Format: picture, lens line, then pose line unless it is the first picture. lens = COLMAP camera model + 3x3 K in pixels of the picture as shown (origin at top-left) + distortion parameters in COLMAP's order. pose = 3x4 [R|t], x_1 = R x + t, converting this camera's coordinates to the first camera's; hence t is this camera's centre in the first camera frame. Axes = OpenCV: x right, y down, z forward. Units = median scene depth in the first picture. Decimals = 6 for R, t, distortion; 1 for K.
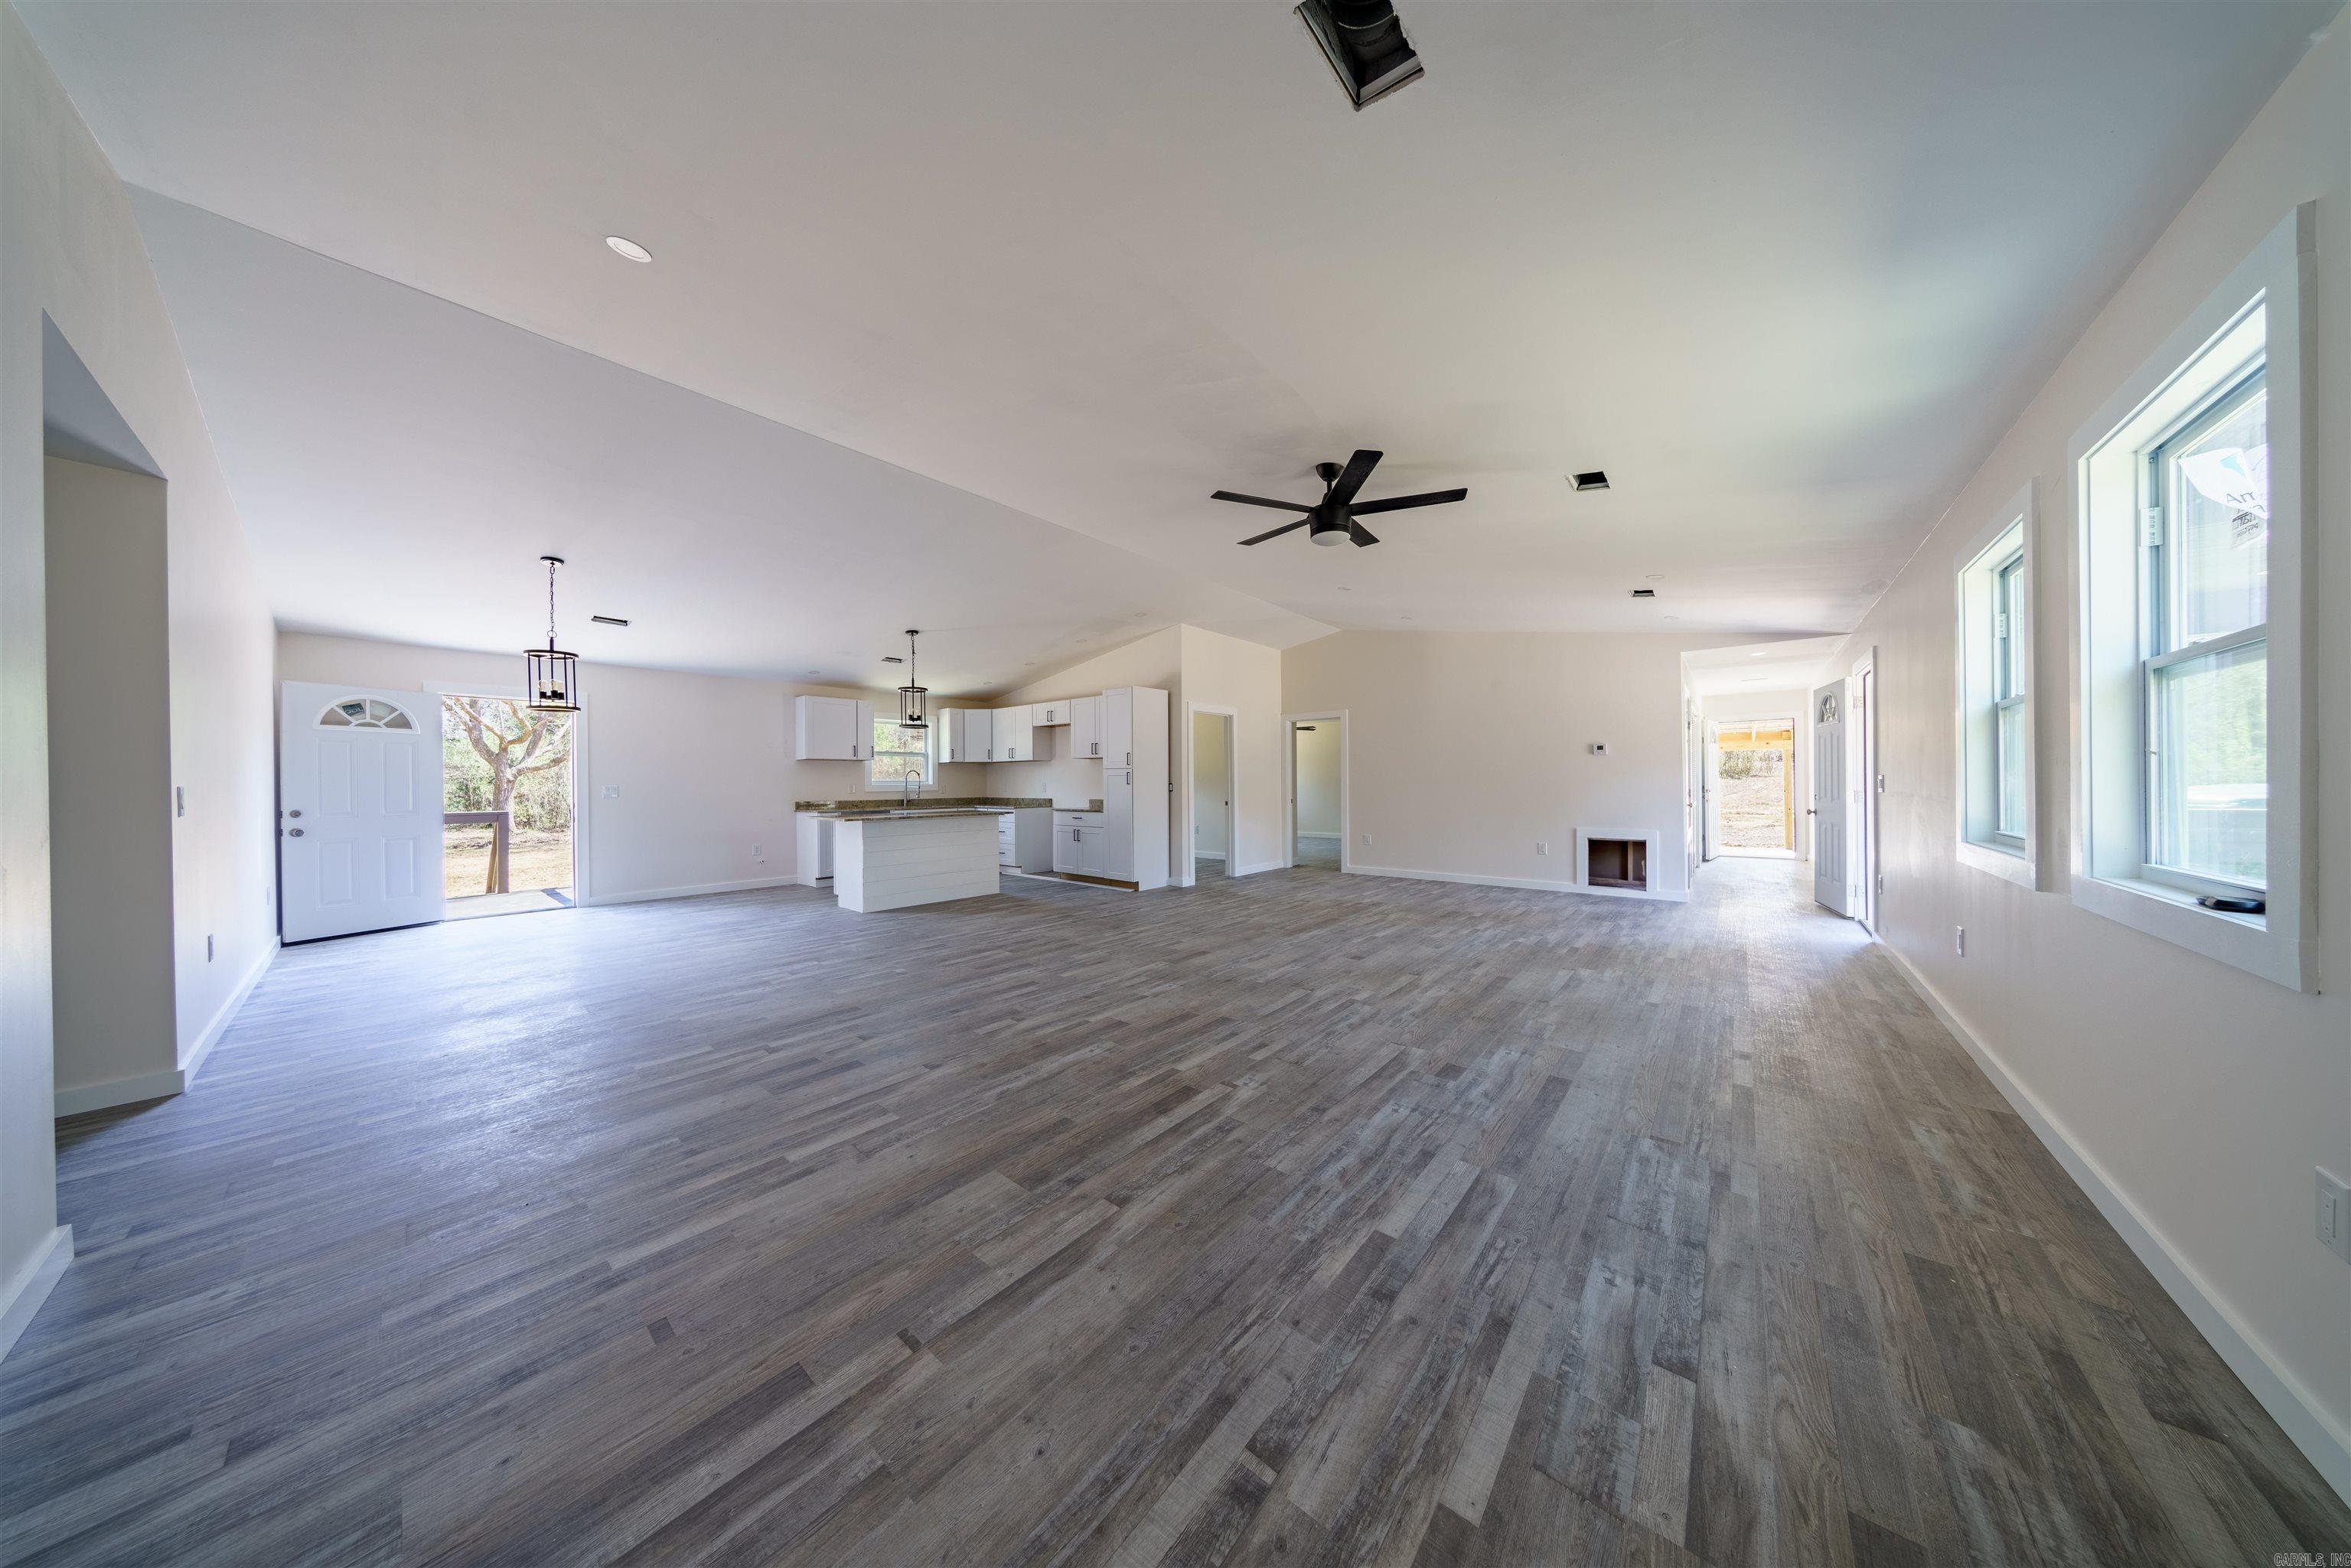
lens RADIAL K [[656.6, 0, 1170.5], [0, 656.6, 787.3], [0, 0, 1]] dist [-0.000182, 0.000050]
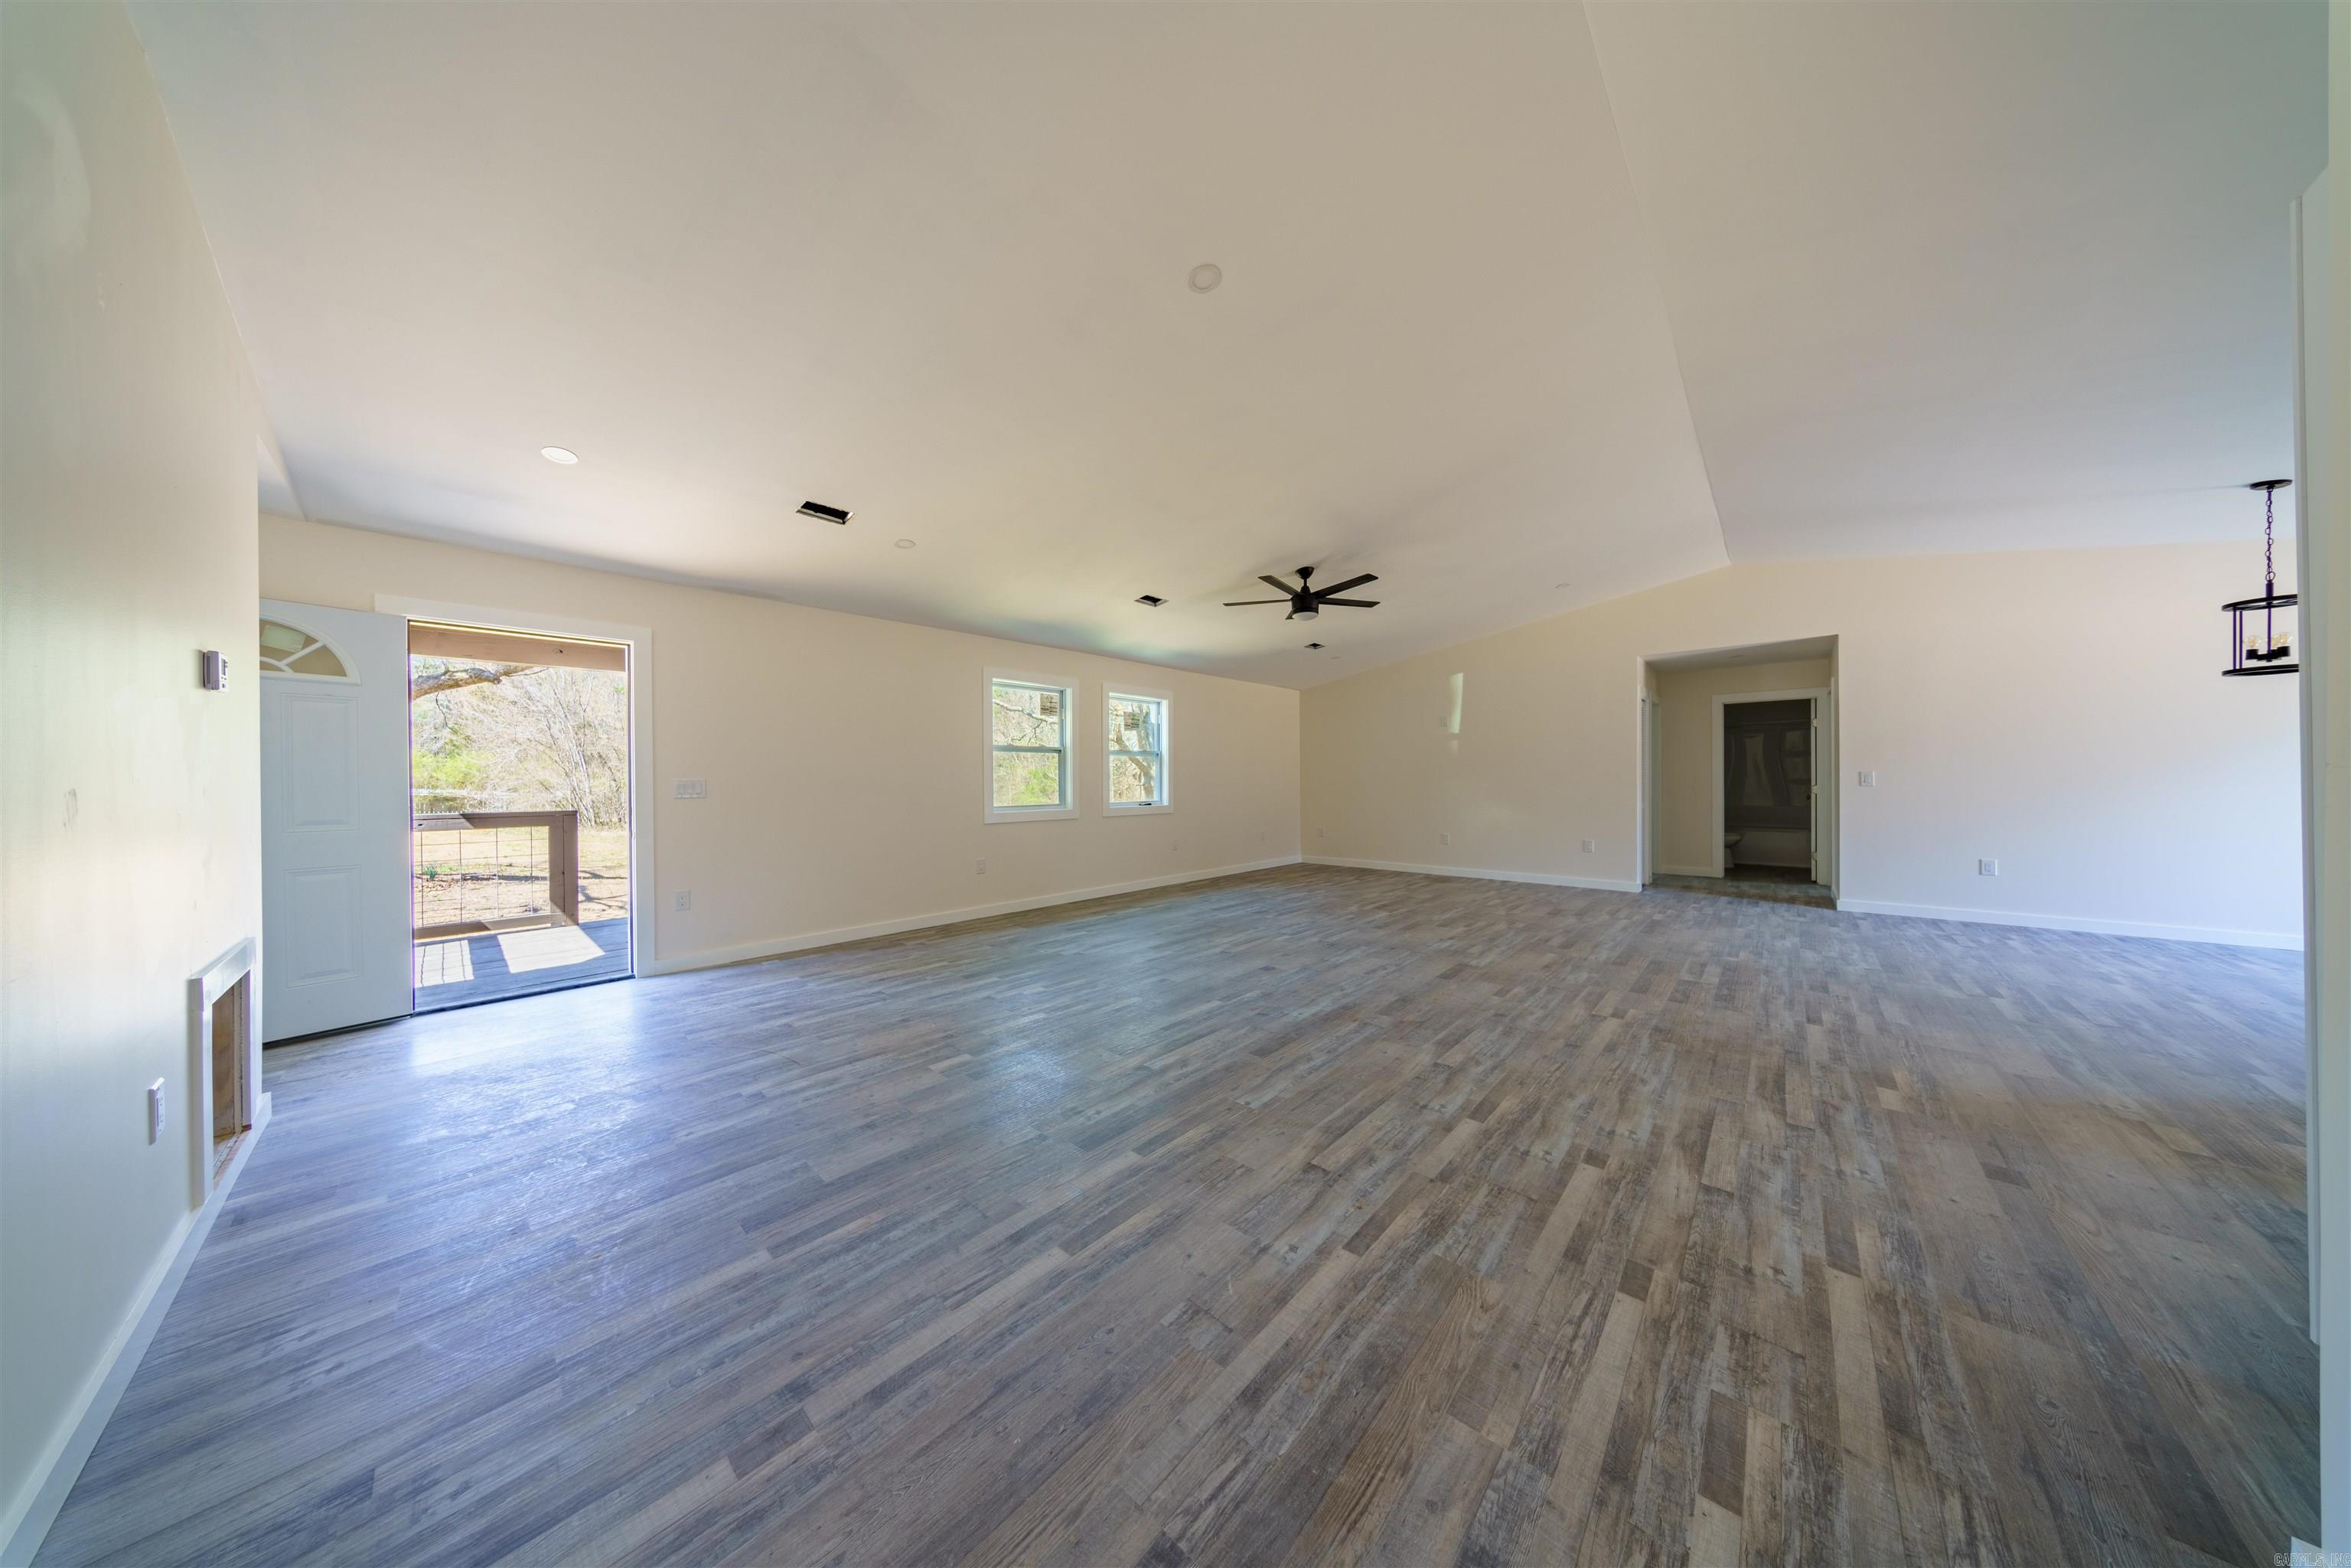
lens RADIAL K [[656.6, 0, 1170.5], [0, 656.6, 787.3], [0, 0, 1]] dist [-0.000182, 0.000050]
pose [[-0.999113, 0.015600, 0.039101, 0.371628], [0.016116, 0.999787, 0.012922, -0.008537], [-0.038892, 0.013540, -0.999152, 1.877911]]
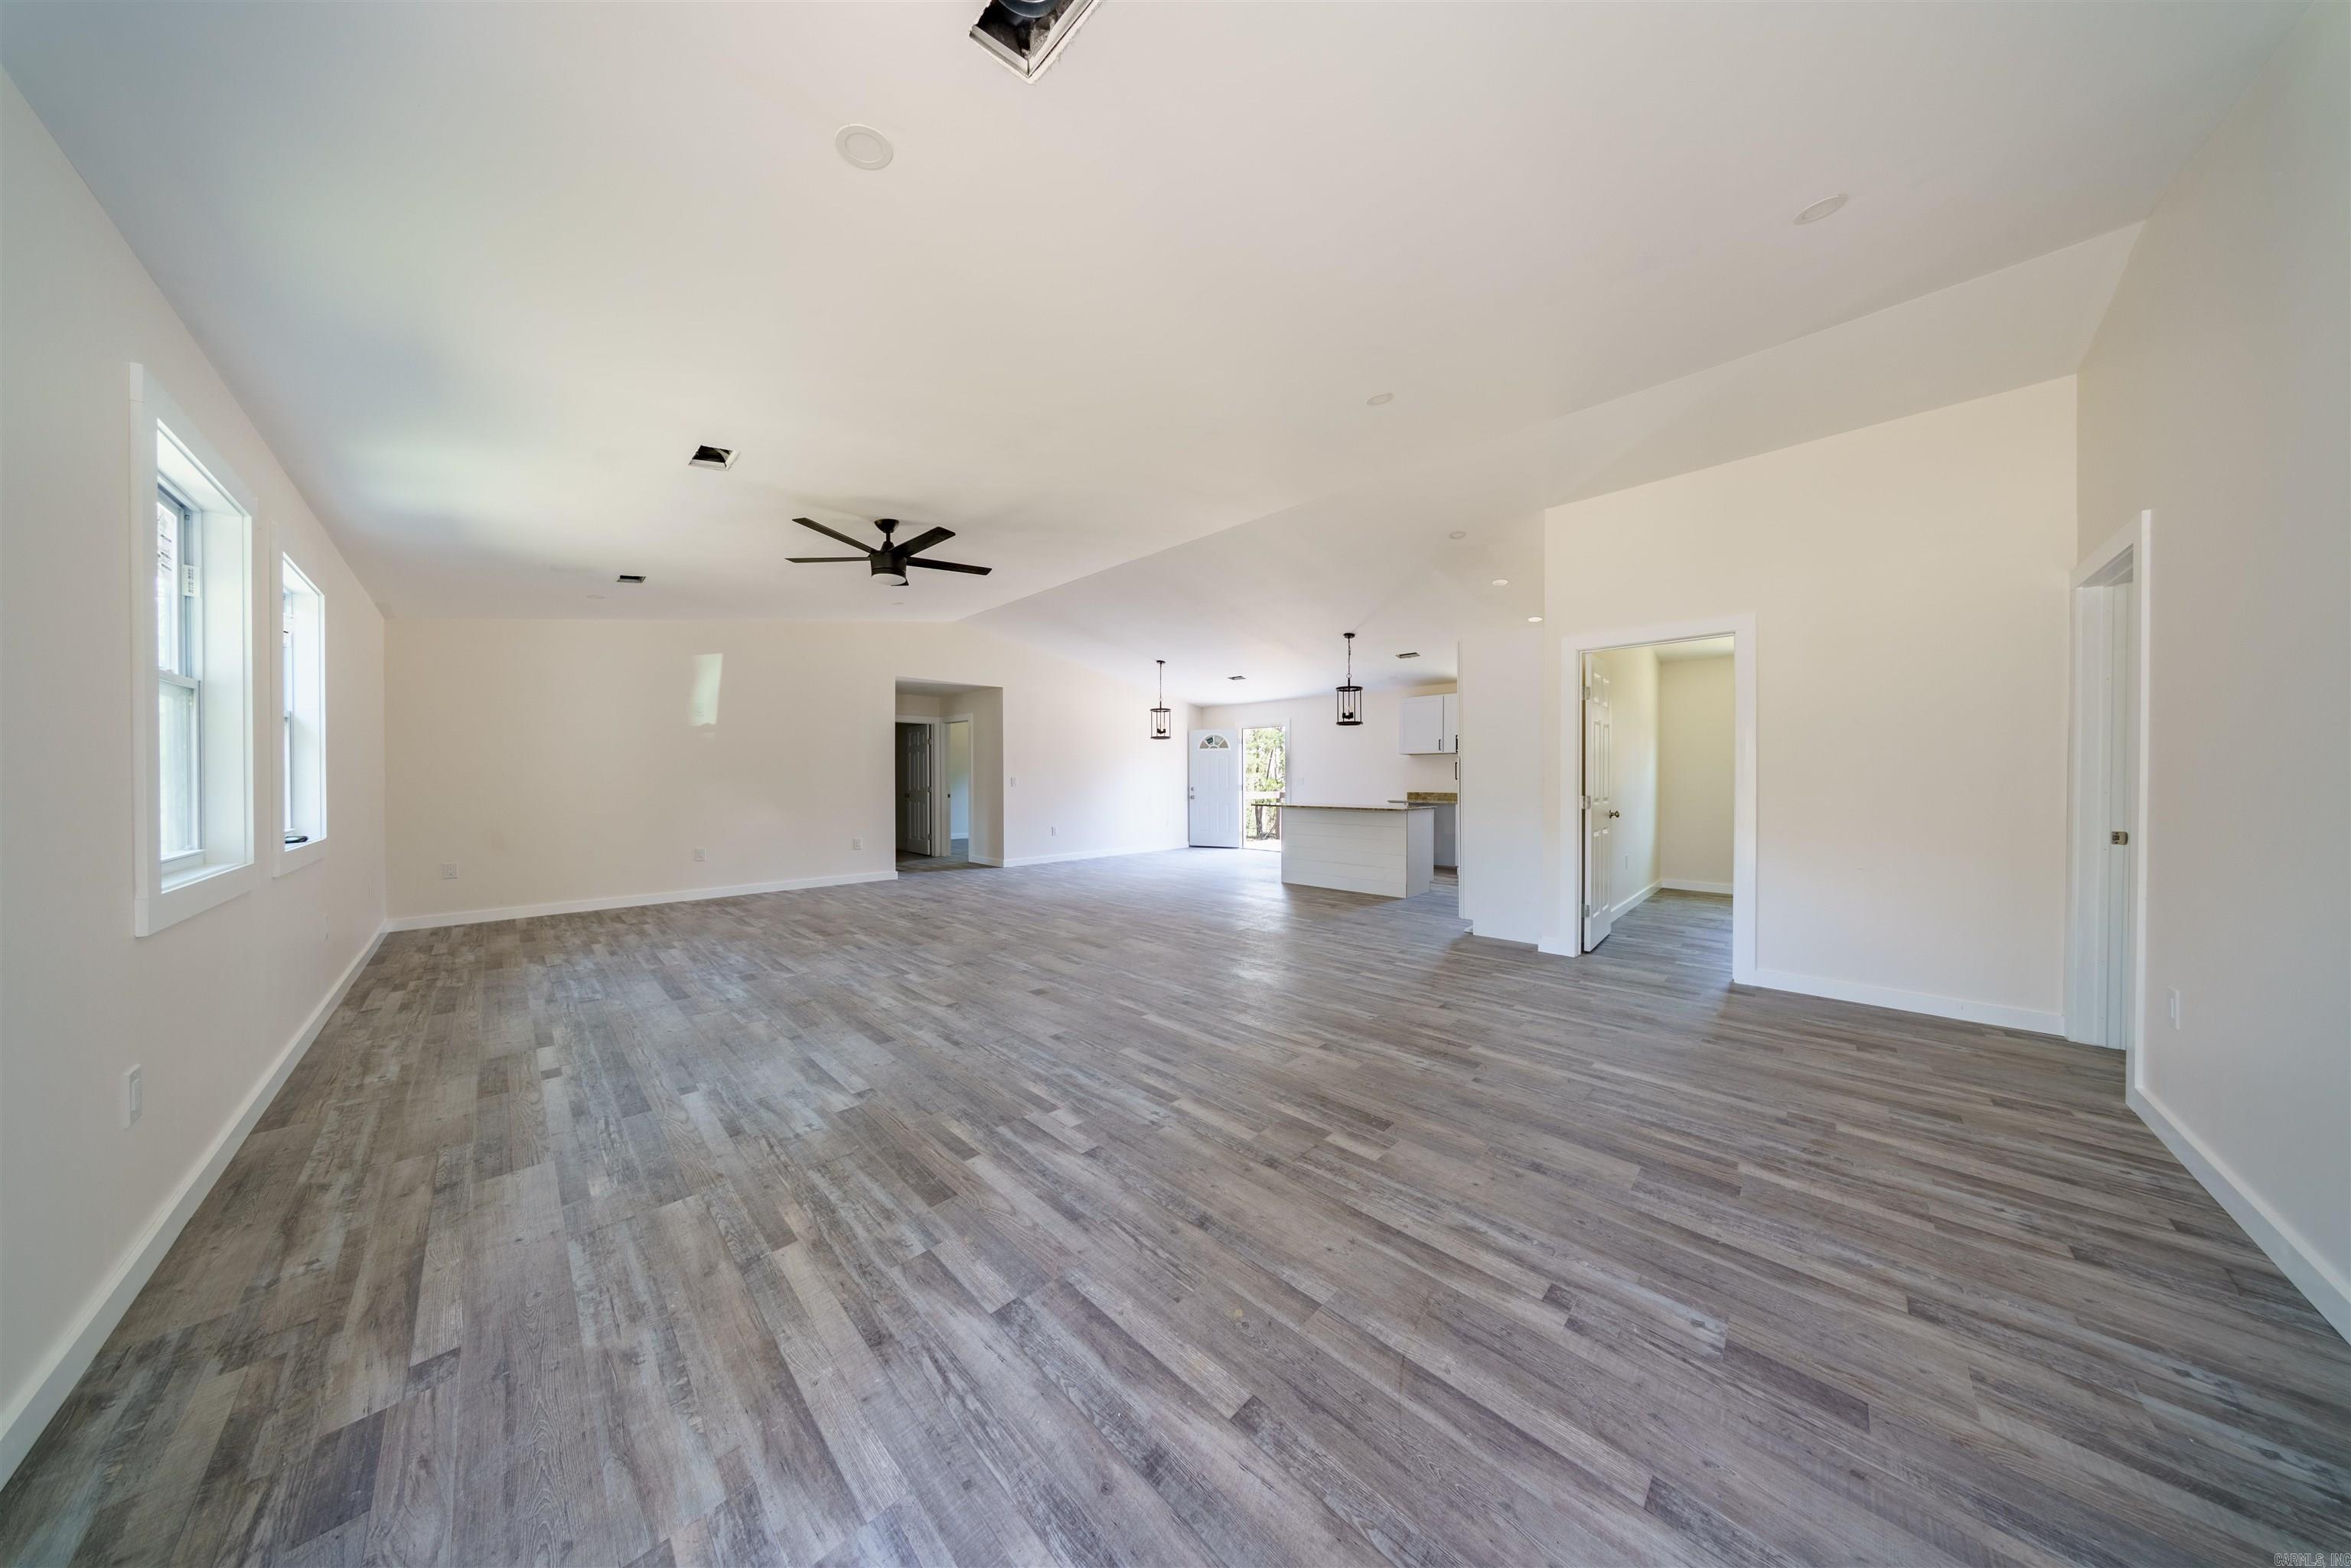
lens RADIAL K [[677.5, 0, 1164.8], [0, 677.5, 782.9], [0, 0, 1]] dist [0.000978, -0.000003]
pose [[-0.077072, 0.011820, -0.996955, 1.078507], [-0.005349, 0.999910, 0.012269, -0.009791], [0.997011, 0.006278, -0.077002, 1.189735]]
